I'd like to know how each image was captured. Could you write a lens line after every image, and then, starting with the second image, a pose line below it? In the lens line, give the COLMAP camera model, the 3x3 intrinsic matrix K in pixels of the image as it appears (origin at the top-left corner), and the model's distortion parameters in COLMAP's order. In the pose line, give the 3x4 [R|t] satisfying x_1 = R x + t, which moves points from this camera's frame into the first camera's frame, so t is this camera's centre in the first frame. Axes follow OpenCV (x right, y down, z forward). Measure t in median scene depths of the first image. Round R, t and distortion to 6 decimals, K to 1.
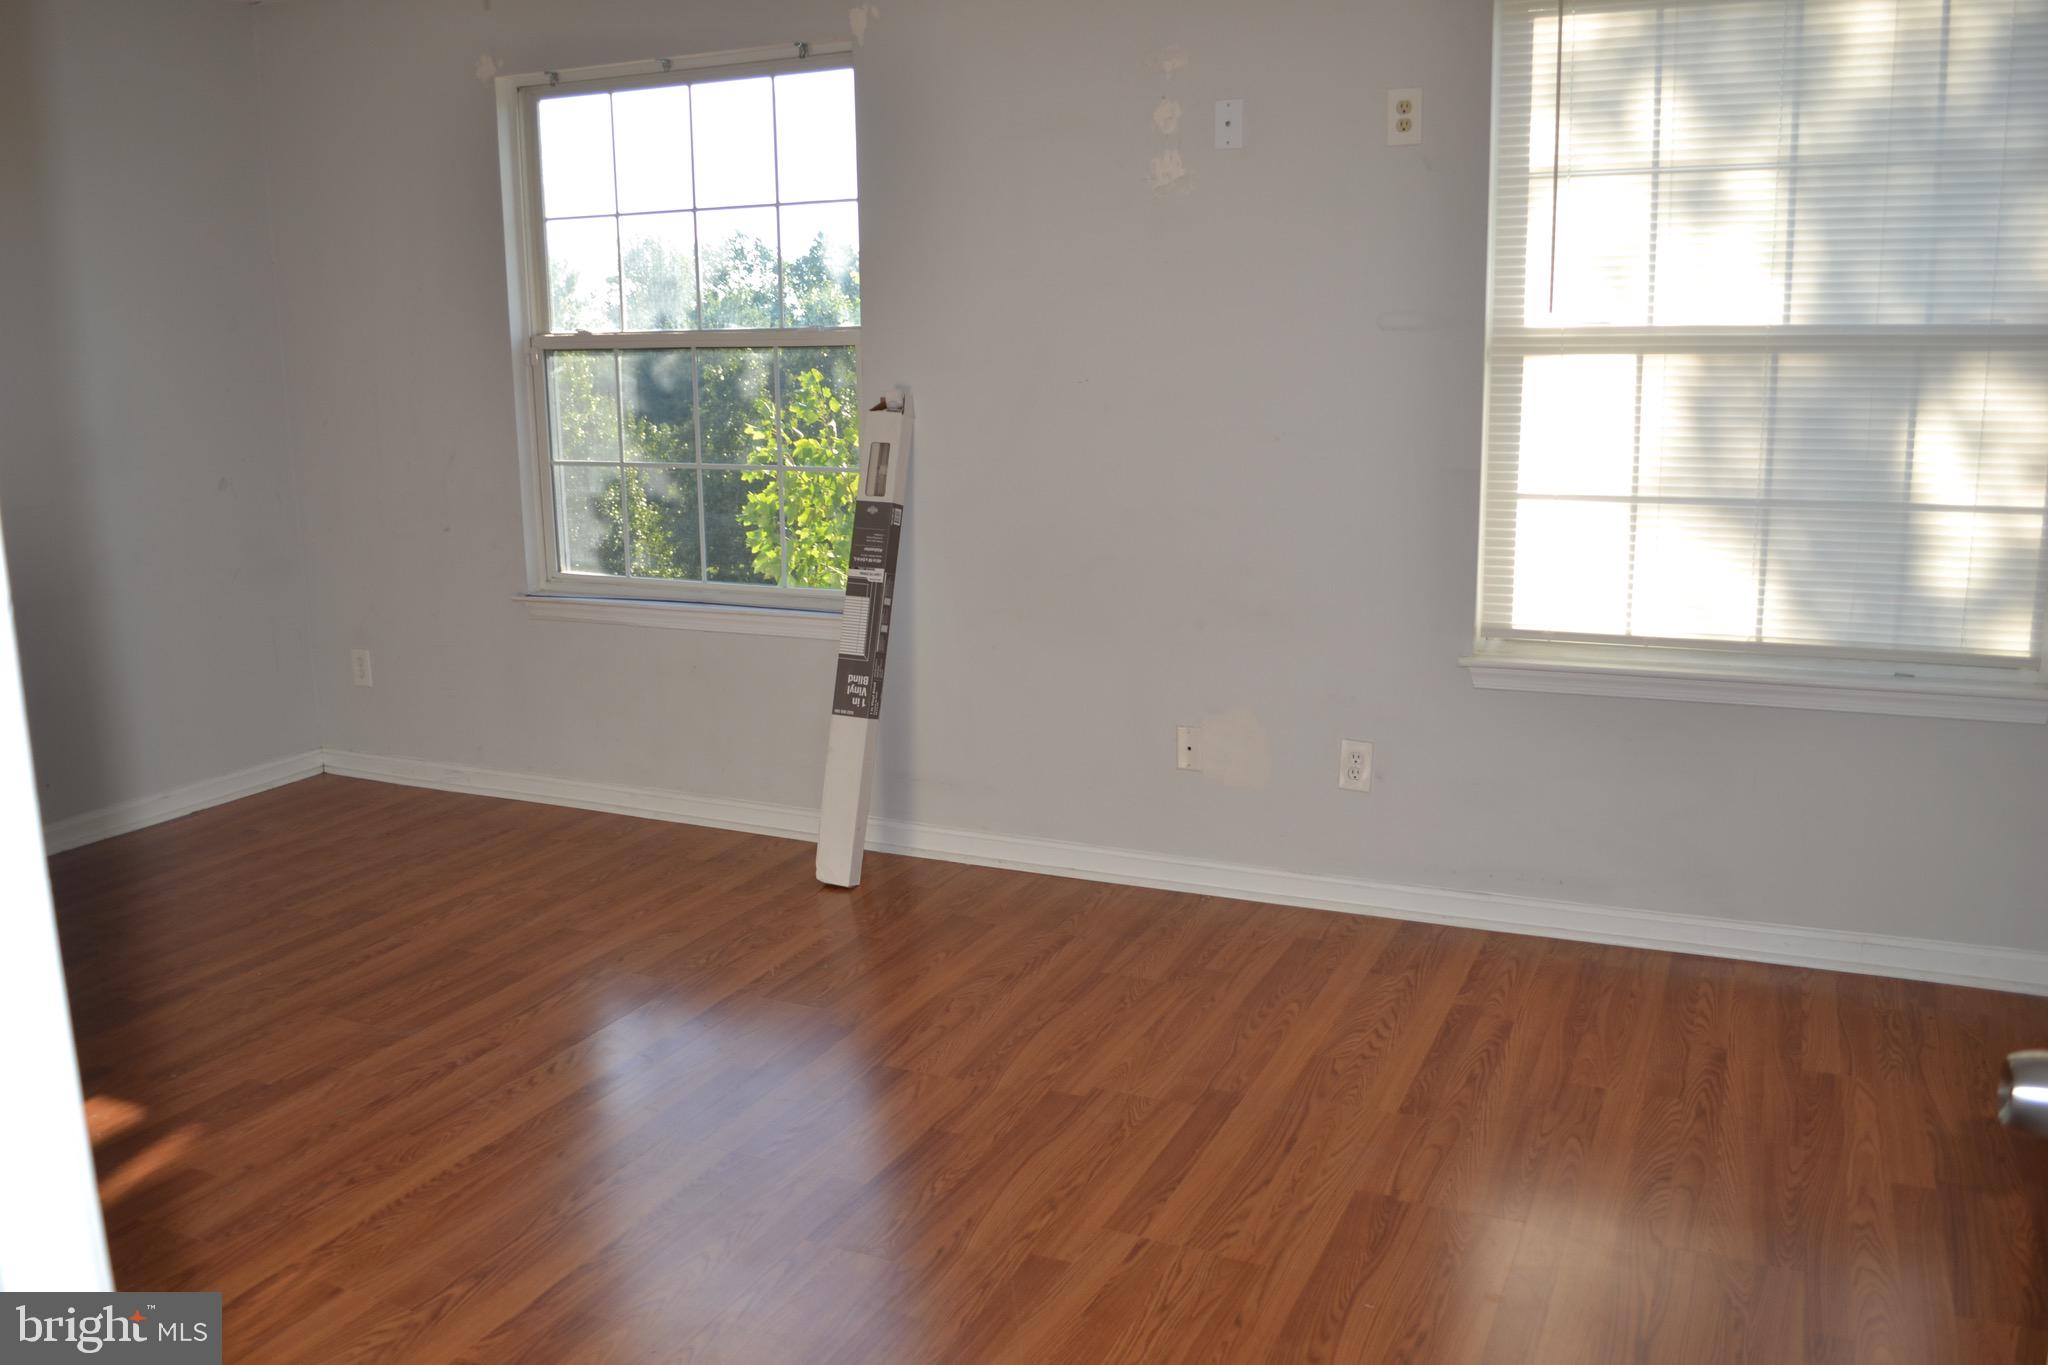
lens RADIAL K [[1616.8, 0, 1024.0], [0, 1616.8, 682.5], [0, 0, 1]] dist [-0.082742, 0.000755]
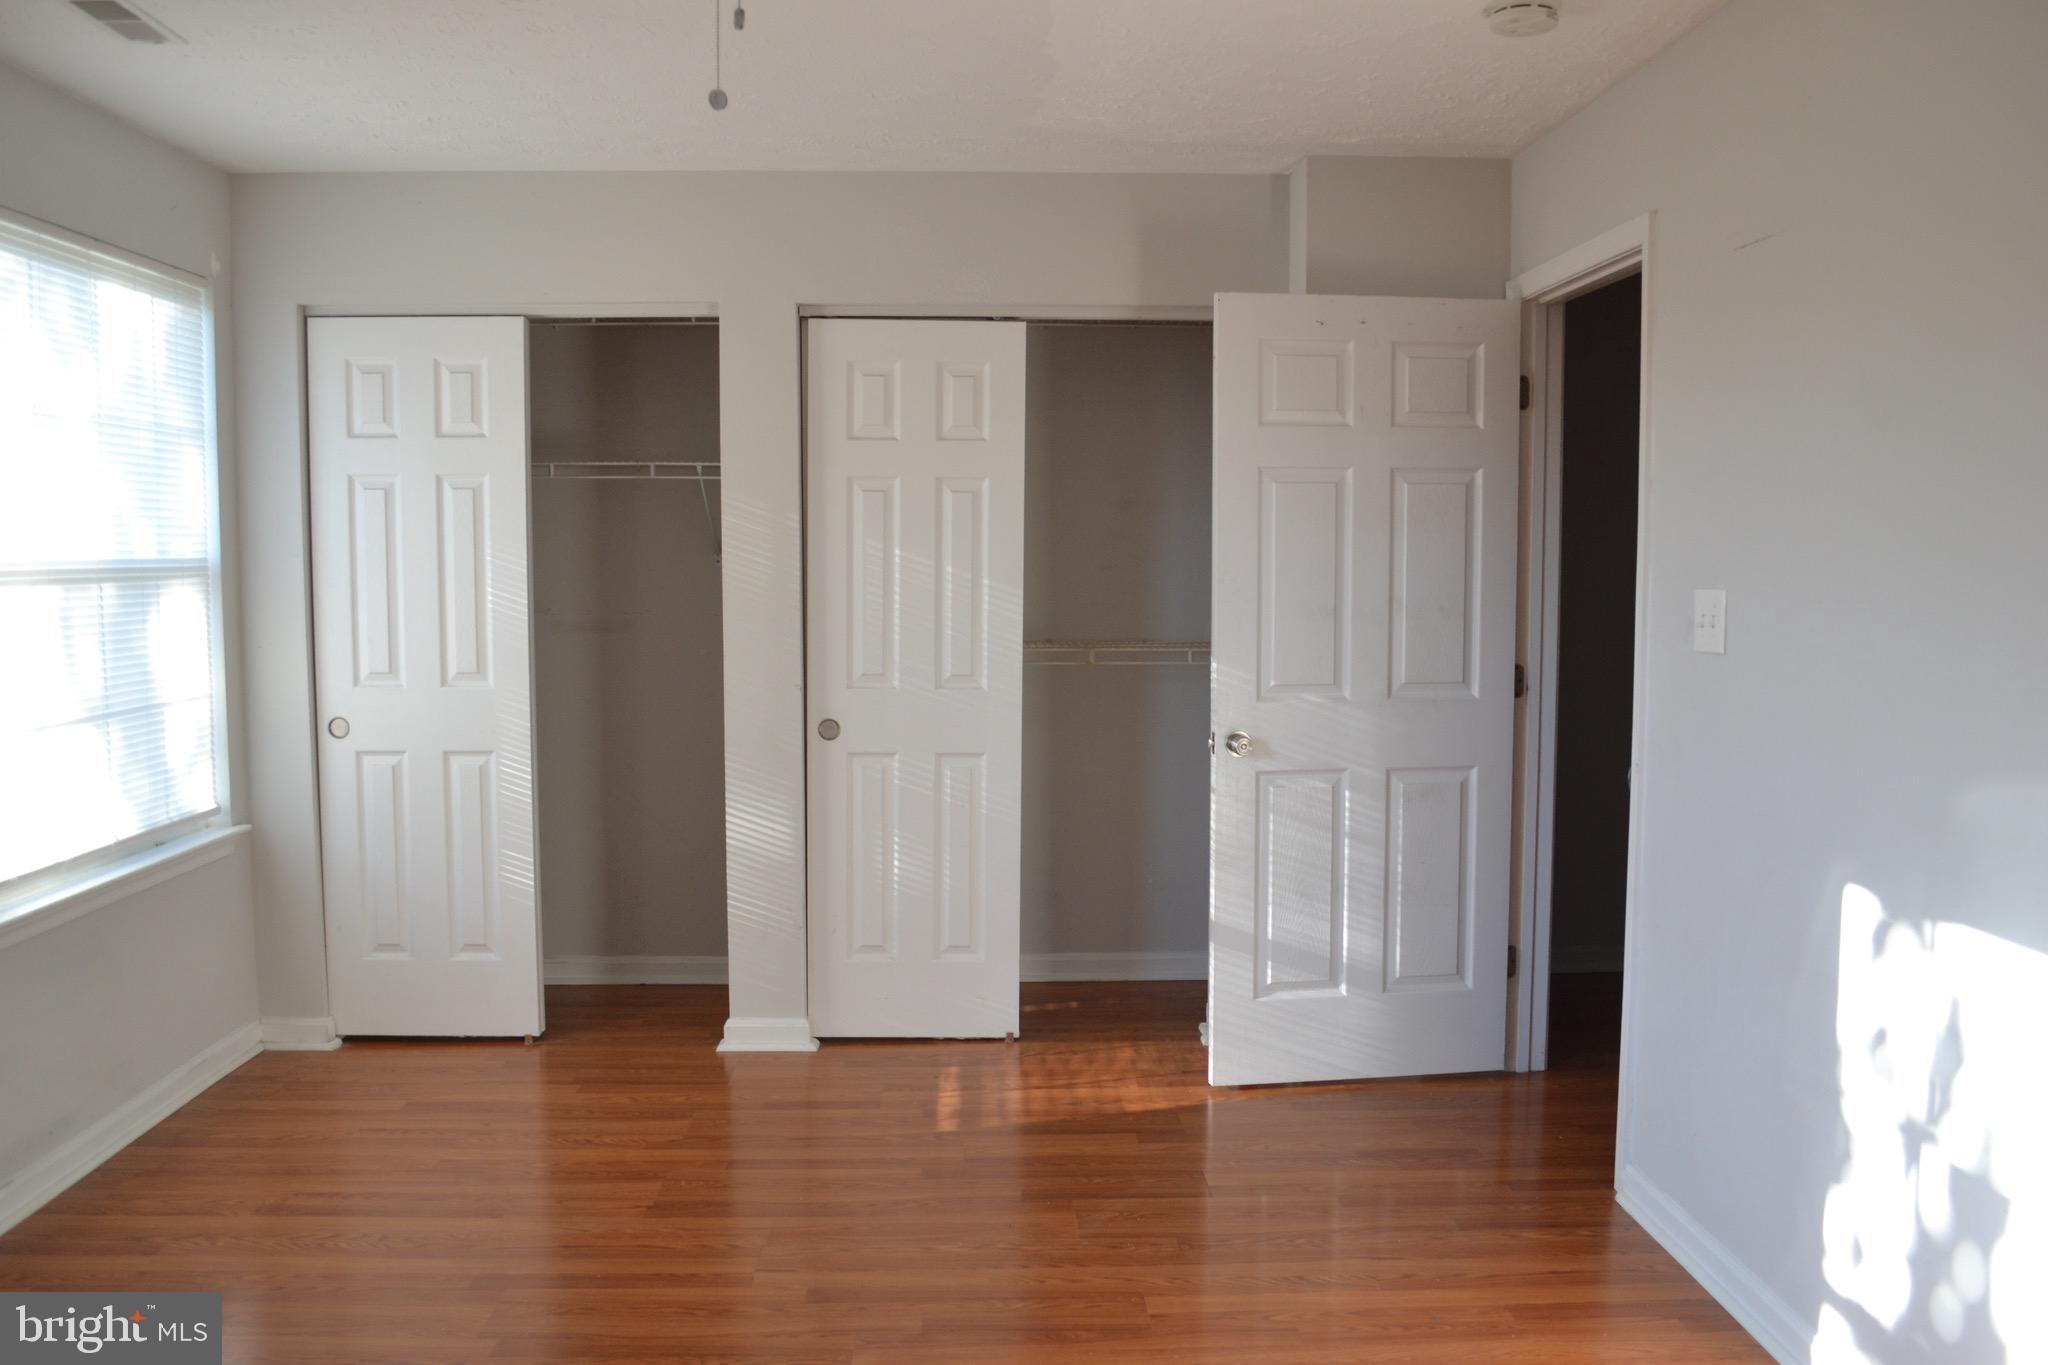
lens RADIAL K [[1616.8, 0, 1024.0], [0, 1616.8, 682.5], [0, 0, 1]] dist [-0.082742, 0.000755]
pose [[-0.453007, -0.052970, 0.889932, -1.881756], [0.186958, 0.970392, 0.152928, -0.430174], [-0.871683, 0.235657, -0.429691, 2.108257]]
